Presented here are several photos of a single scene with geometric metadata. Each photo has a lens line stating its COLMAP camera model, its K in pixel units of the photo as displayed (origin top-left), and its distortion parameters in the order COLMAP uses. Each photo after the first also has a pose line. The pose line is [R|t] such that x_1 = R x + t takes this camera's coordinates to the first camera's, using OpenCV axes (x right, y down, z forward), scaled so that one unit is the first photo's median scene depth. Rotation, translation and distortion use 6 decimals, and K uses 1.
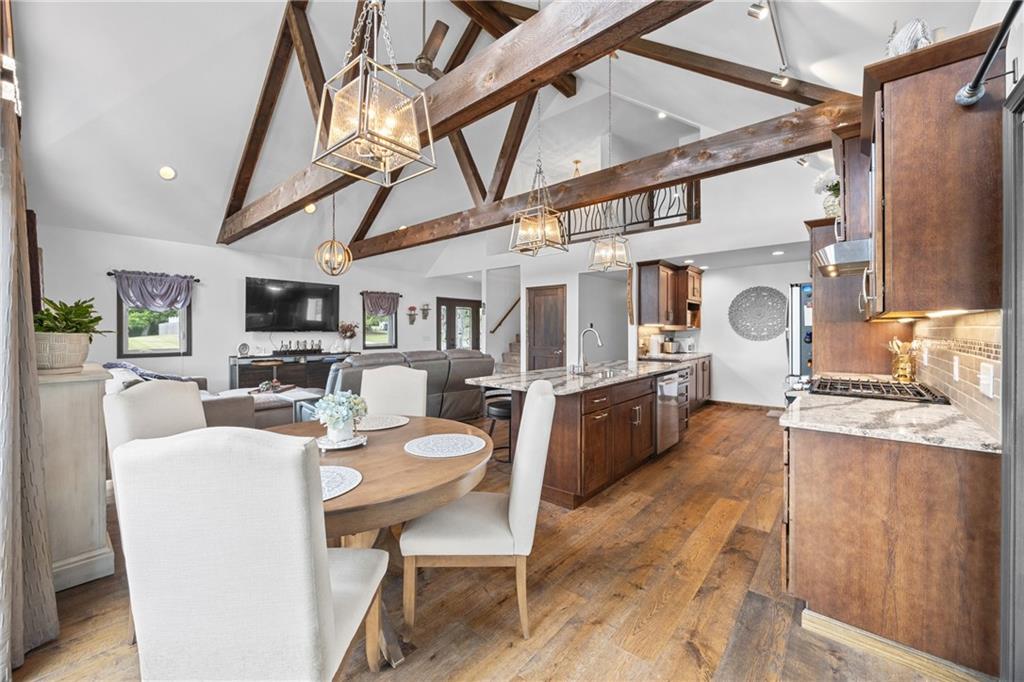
lens RADIAL K [[390.7, 0, 511.8], [0, 390.7, 332.6], [0, 0, 1]] dist [-0.004030, 0.000491]
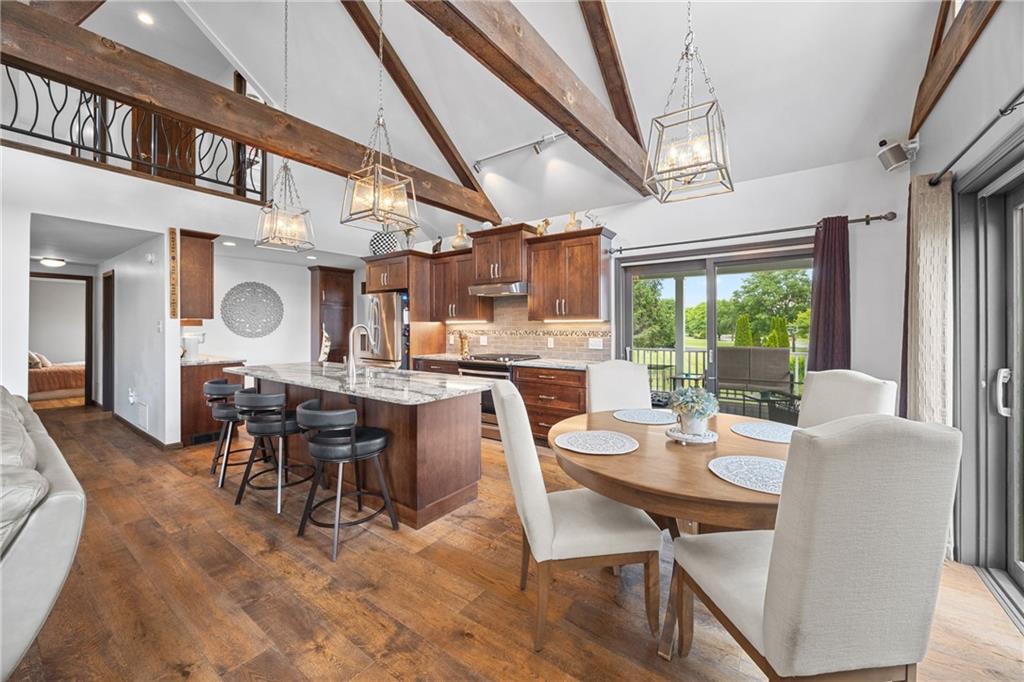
lens RADIAL K [[390.7, 0, 516.4], [0, 390.7, 329.9], [0, 0, 1]] dist [-0.004030, 0.000491]
pose [[-0.091266, -0.003107, 0.995822, -0.401372], [0.004164, 0.999985, 0.003501, 0.000480], [-0.995818, 0.004466, -0.091251, 0.441972]]
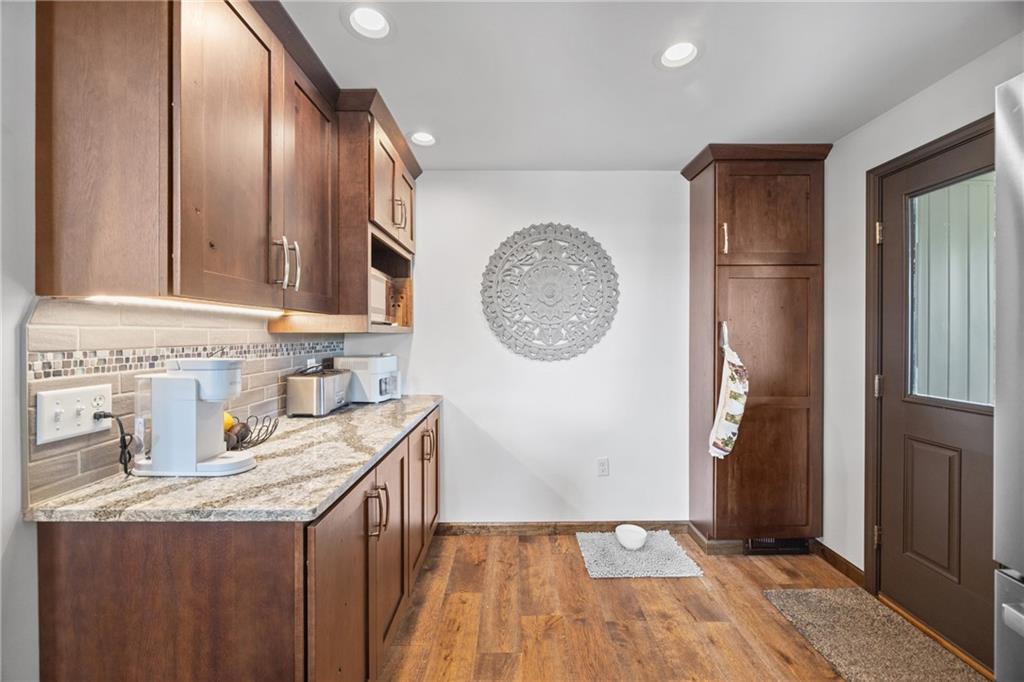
lens RADIAL K [[390.7, 0, 512.5], [0, 390.7, 338.5], [0, 0, 1]] dist [-0.004030, 0.000491]
pose [[0.754083, -0.001315, 0.656778, 0.349119], [0.002017, 0.999998, -0.000313, -0.002382], [-0.656776, 0.001561, 0.754084, 0.736101]]
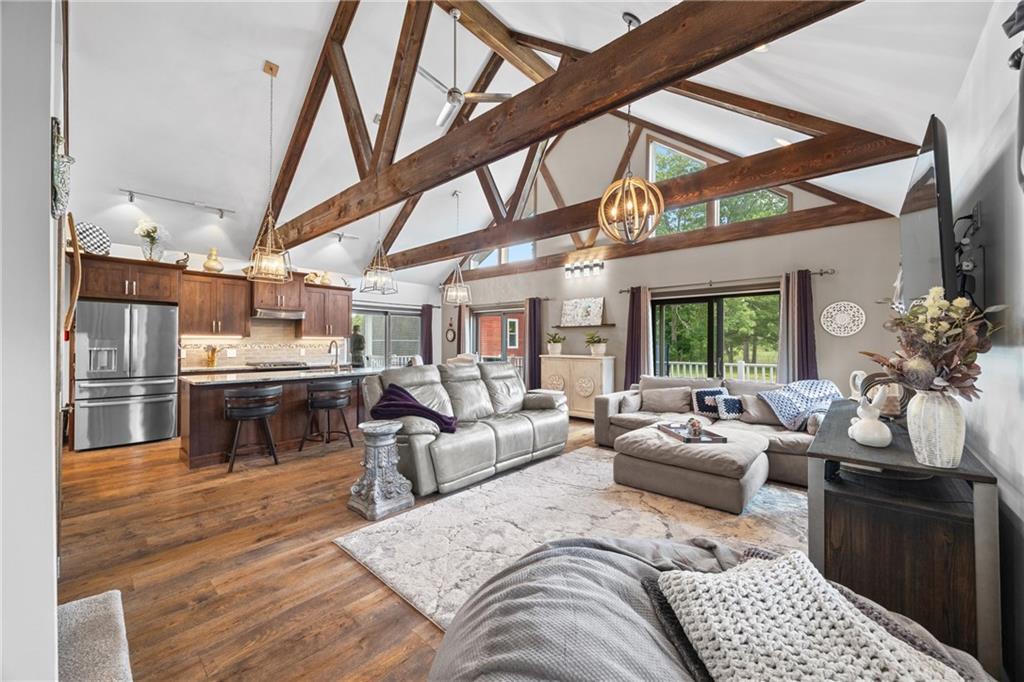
lens RADIAL K [[390.7, 0, 514.2], [0, 390.7, 341.1], [0, 0, 1]] dist [-0.004030, 0.000491]
pose [[-0.999875, -0.001605, 0.015733, -0.277951], [-0.001571, 0.999996, 0.002165, -0.007778], [-0.015736, 0.002140, -0.999874, 1.423935]]
